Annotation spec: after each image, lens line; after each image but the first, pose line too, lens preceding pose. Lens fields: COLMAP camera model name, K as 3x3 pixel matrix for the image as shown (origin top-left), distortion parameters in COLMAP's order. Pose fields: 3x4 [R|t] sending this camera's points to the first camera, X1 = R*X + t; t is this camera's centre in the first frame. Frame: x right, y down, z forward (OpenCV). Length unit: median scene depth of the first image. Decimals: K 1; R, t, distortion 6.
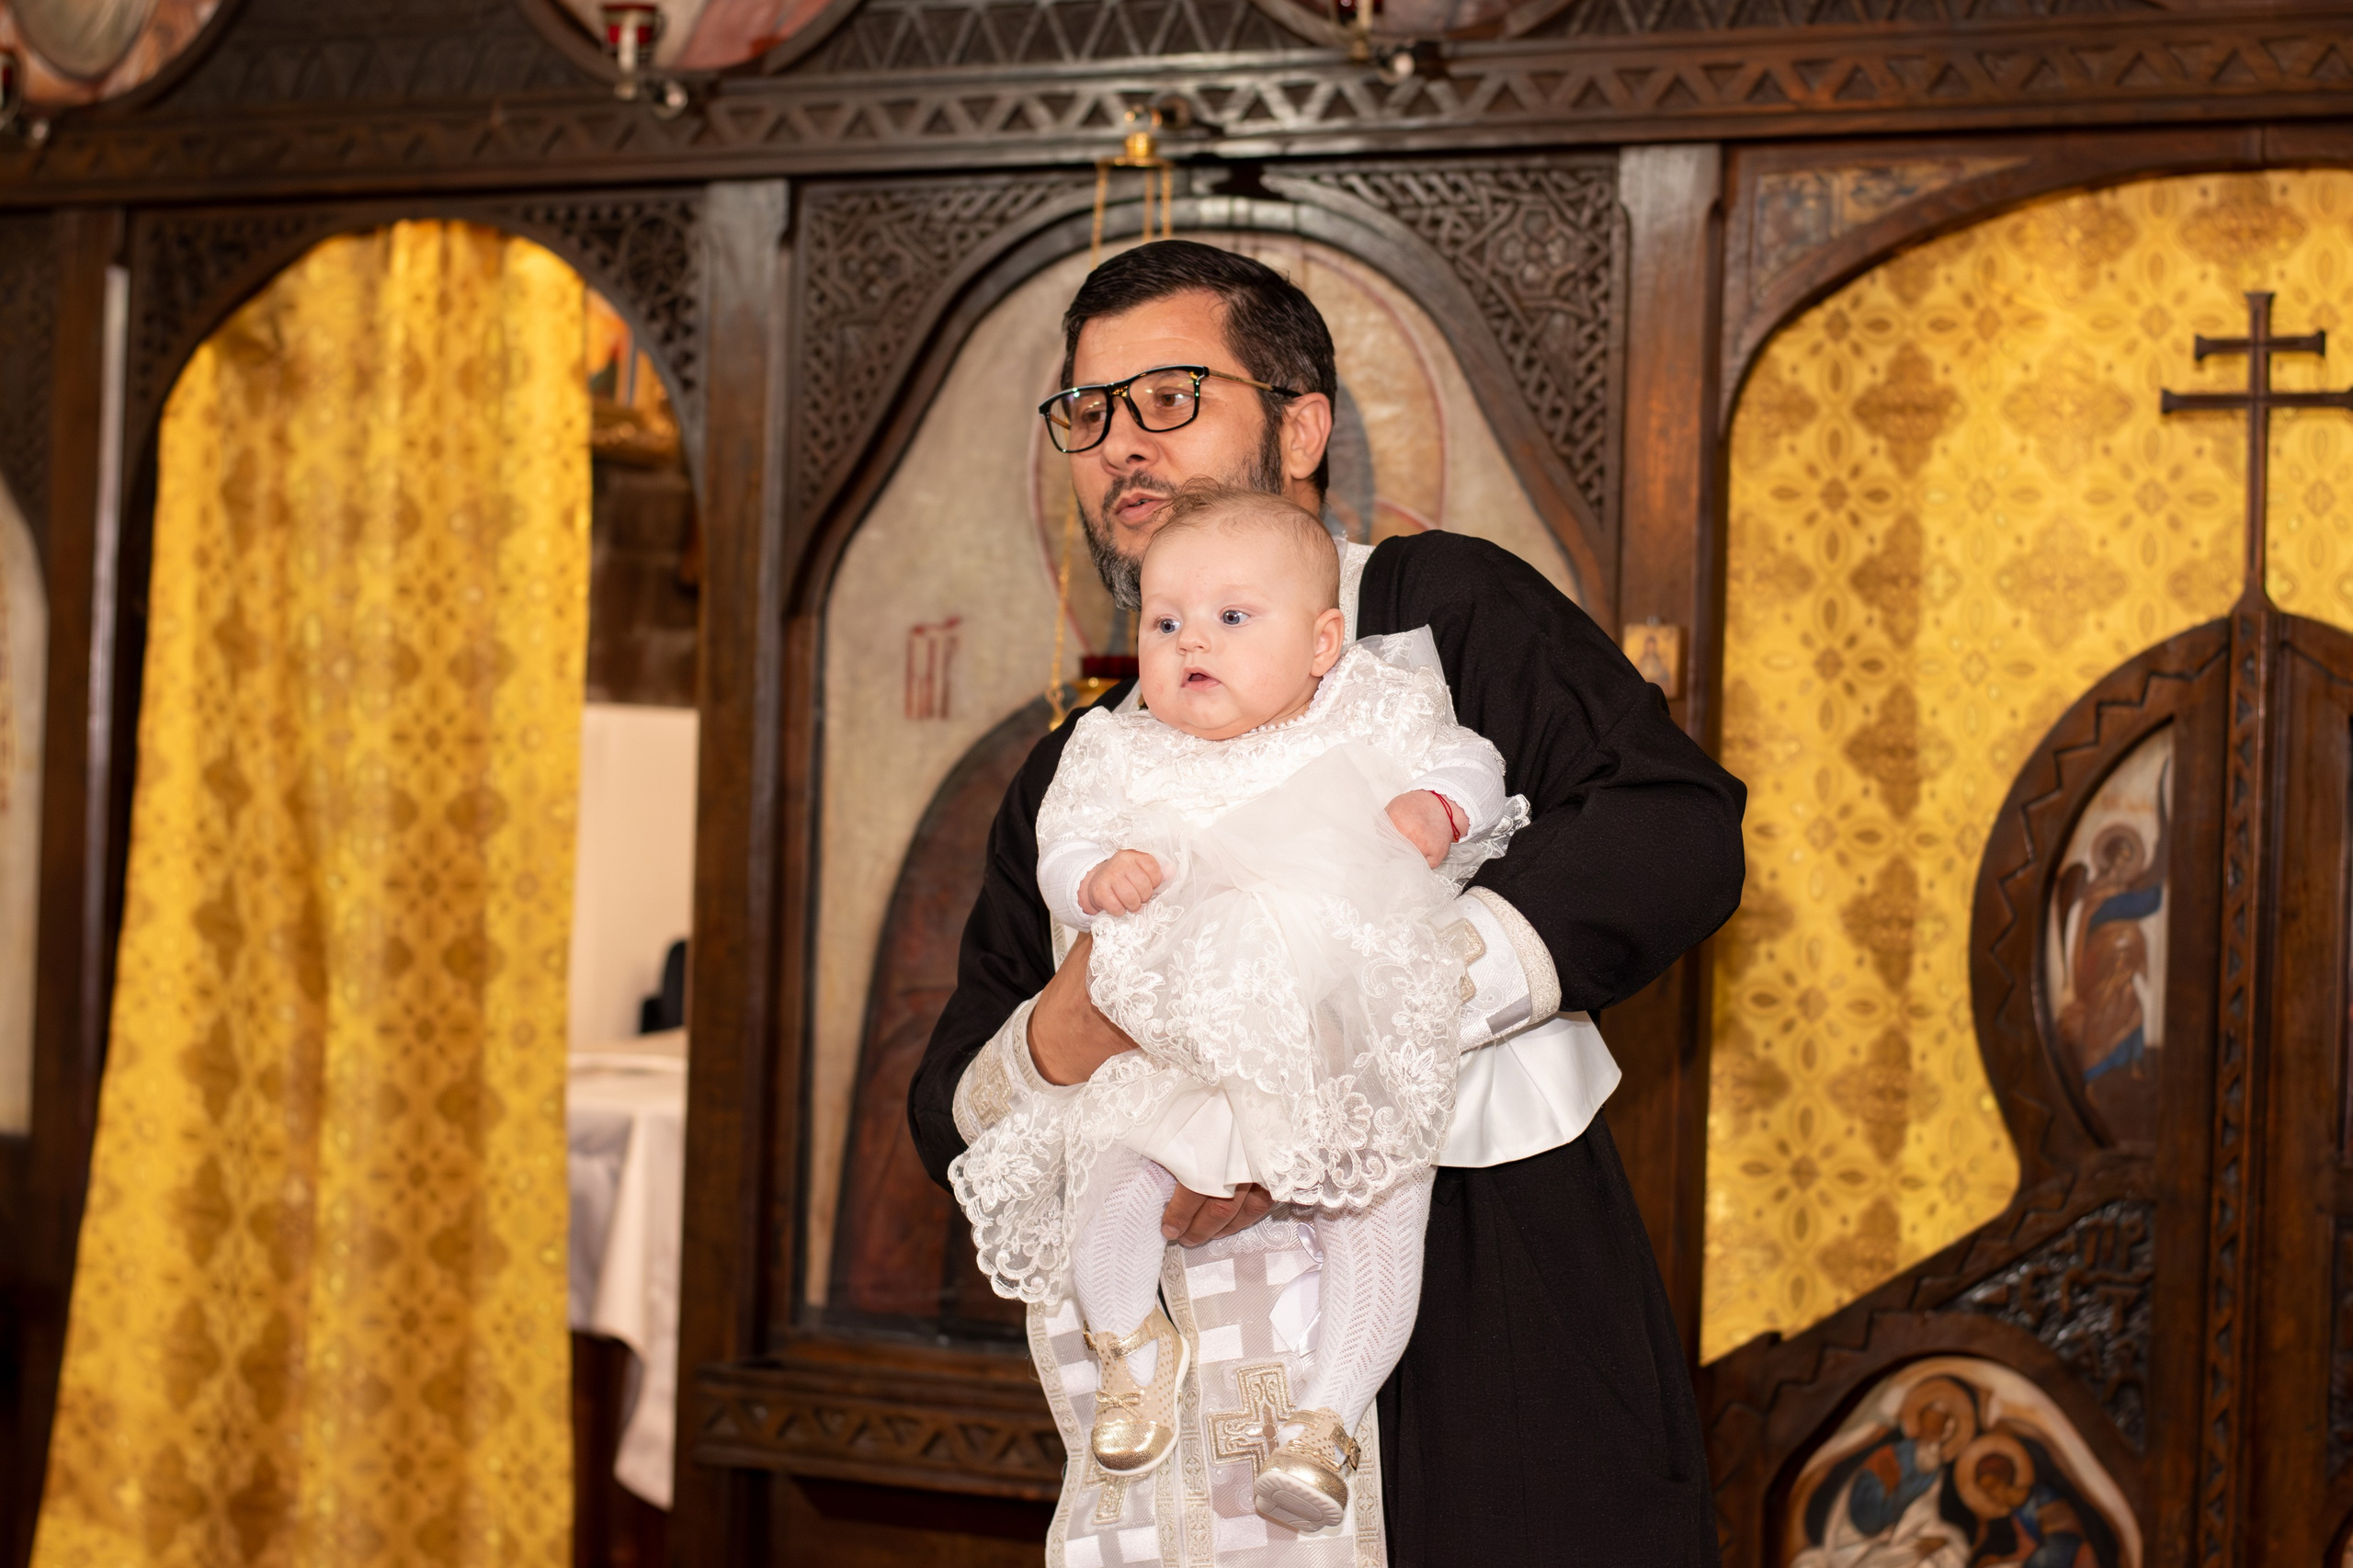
lens RADIAL K [[5471.0, 0, 1160.4], [0, 5471.0, 786.6], [0, 0, 1]] dist [0.045153, 0.000000]
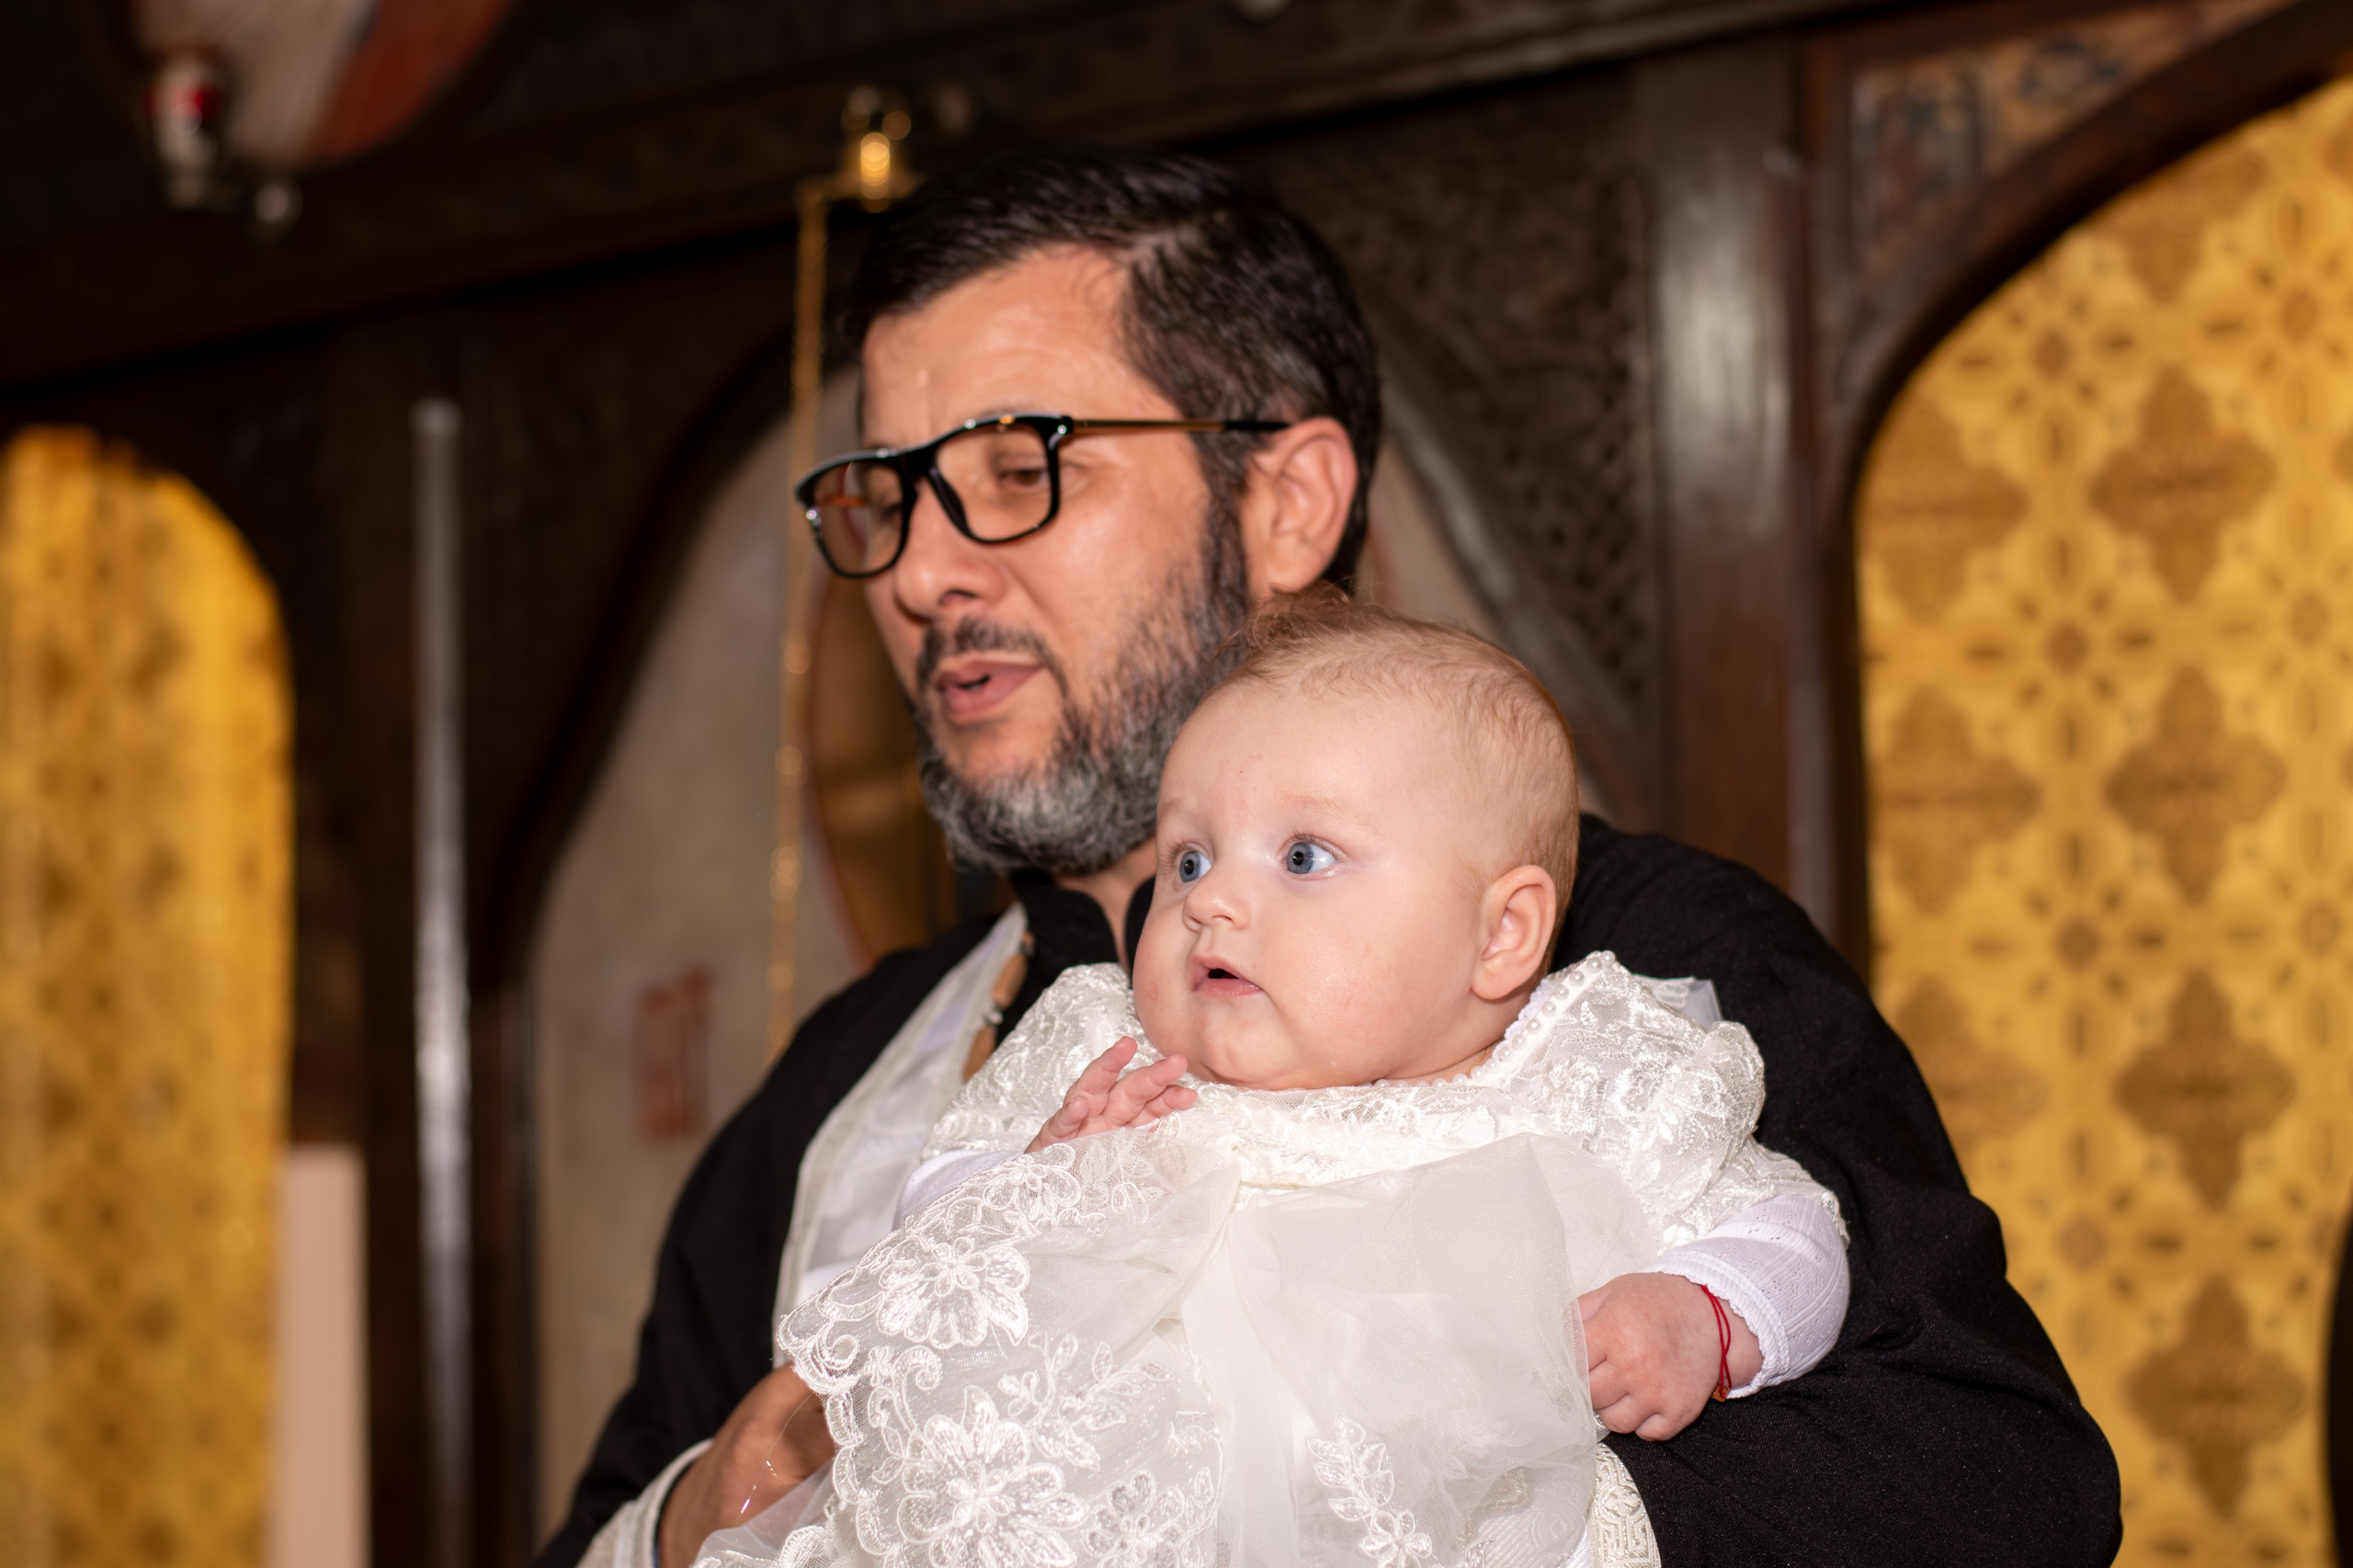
lens RADIAL K [[5471.0, 0, 1142.8], [0, 5471.0, 856.6], [0, 0, 1]] dist [0.045153, 0.000000]
pose [[0.986646, -0.066445, -0.148712, 0.112330], [0.055479, 0.995508, -0.076715, 0.006943], [0.153141, 0.067441, 0.985900, 0.426984]]
